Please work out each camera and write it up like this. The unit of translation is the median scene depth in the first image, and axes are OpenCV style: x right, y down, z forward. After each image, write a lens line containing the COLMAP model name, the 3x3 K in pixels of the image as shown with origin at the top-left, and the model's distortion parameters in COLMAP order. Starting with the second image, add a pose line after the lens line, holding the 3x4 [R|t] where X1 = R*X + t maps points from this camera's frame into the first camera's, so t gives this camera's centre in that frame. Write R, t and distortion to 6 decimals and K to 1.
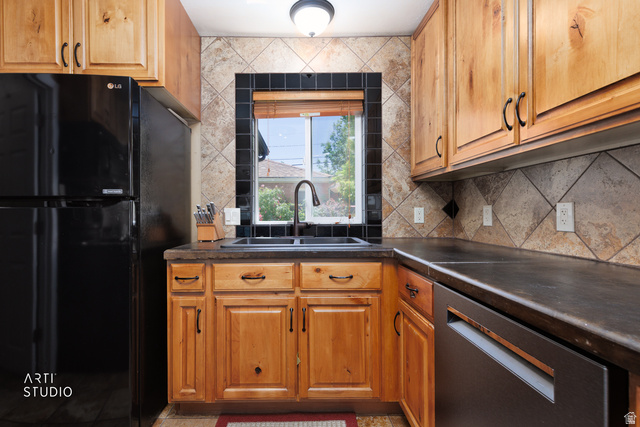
lens RADIAL K [[292.6, 0, 300.5], [0, 292.6, 213.9], [0, 0, 1]] dist [0.001540, 0.001209]
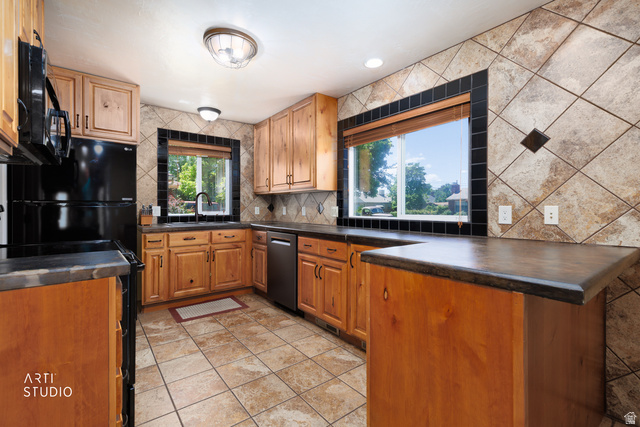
lens RADIAL K [[292.6, 0, 329.7], [0, 292.6, 209.8], [0, 0, 1]] dist [0.001540, 0.001209]
pose [[0.776698, 0.003037, 0.629866, -0.592516], [-0.002725, 0.999995, -0.001462, 0.000287], [-0.629867, -0.000581, 0.776702, -1.107635]]
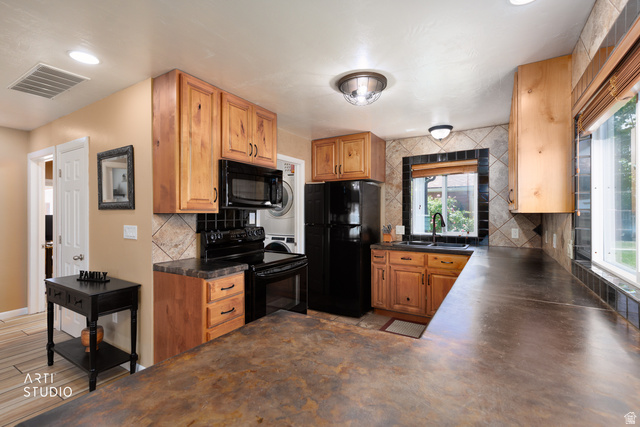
lens RADIAL K [[292.6, 0, 318.5], [0, 292.6, 212.2], [0, 0, 1]] dist [0.001540, 0.001209]
pose [[0.845822, 0.003557, -0.533453, 0.400274], [-0.004910, 0.999987, -0.001118, -0.120814], [0.533442, 0.003564, 0.845829, -1.097595]]
